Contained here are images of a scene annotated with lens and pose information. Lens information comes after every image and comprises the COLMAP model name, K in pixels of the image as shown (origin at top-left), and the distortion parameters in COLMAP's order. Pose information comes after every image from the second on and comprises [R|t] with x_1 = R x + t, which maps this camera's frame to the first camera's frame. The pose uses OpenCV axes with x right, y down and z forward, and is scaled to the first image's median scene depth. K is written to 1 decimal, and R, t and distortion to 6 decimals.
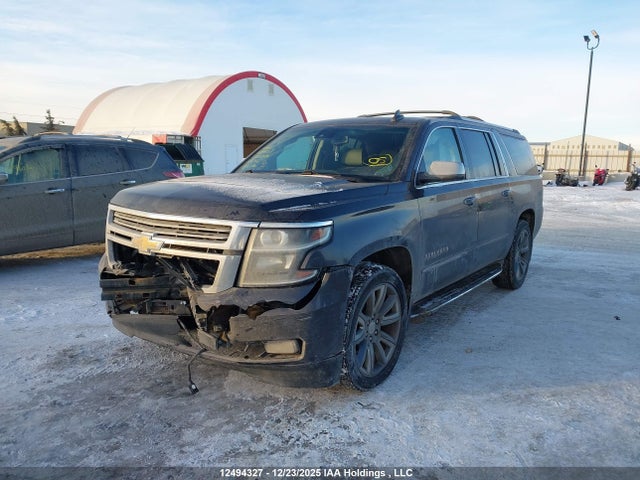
lens RADIAL K [[491.8, 0, 322.6], [0, 491.8, 243.3], [0, 0, 1]] dist [0.040465, -0.036685]
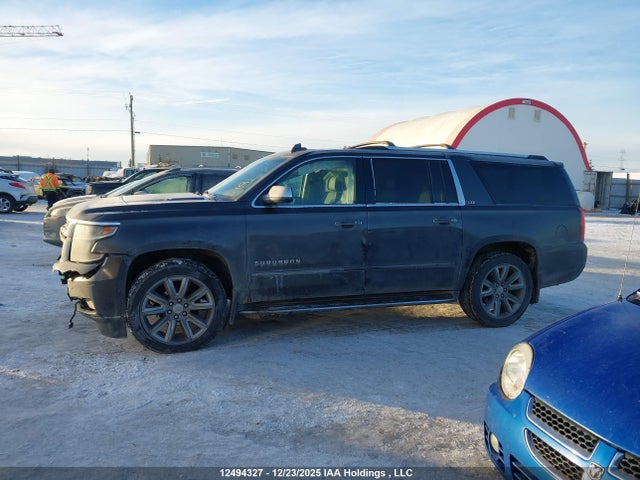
lens RADIAL K [[491.8, 0, 321.4], [0, 491.8, 236.6], [0, 0, 1]] dist [0.040465, -0.036685]
pose [[0.833887, 0.066226, -0.547947, 1.080984], [-0.105004, 0.993679, -0.039702, -0.007209], [0.541854, 0.090644, 0.835570, 0.080227]]
